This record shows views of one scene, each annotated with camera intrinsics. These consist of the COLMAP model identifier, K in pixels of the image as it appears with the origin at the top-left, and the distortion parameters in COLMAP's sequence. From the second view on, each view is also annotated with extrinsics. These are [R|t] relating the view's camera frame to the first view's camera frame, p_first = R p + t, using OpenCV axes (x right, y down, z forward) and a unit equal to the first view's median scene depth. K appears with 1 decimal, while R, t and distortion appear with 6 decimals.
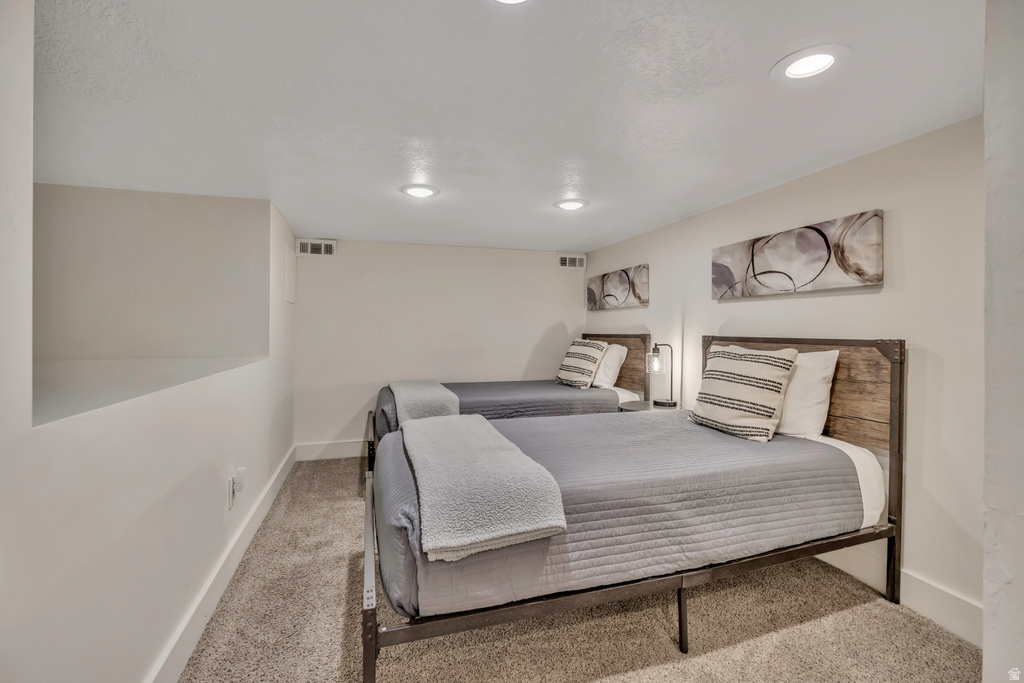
lens RADIAL K [[448.3, 0, 512.3], [0, 448.3, 331.6], [0, 0, 1]] dist [-0.001282, 0.000248]
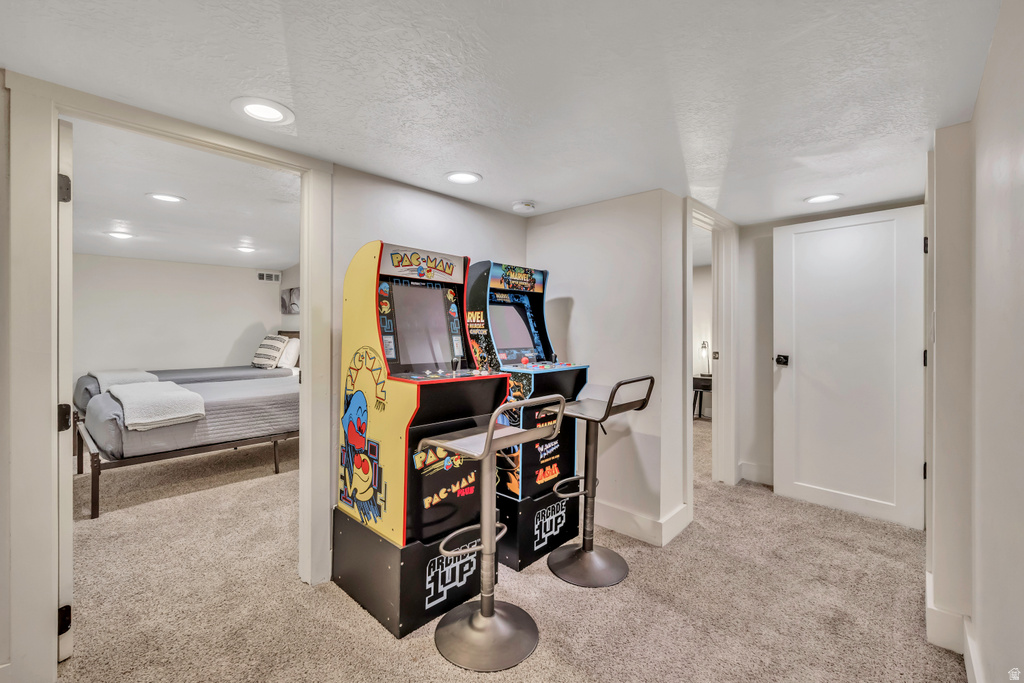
lens RADIAL K [[448.3, 0, 512.3], [0, 448.3, 331.6], [0, 0, 1]] dist [-0.001282, 0.000248]
pose [[0.869810, -0.005239, 0.493359, 0.178291], [0.000891, 0.999959, 0.009046, -0.007469], [-0.493386, -0.007429, 0.869779, -0.887713]]
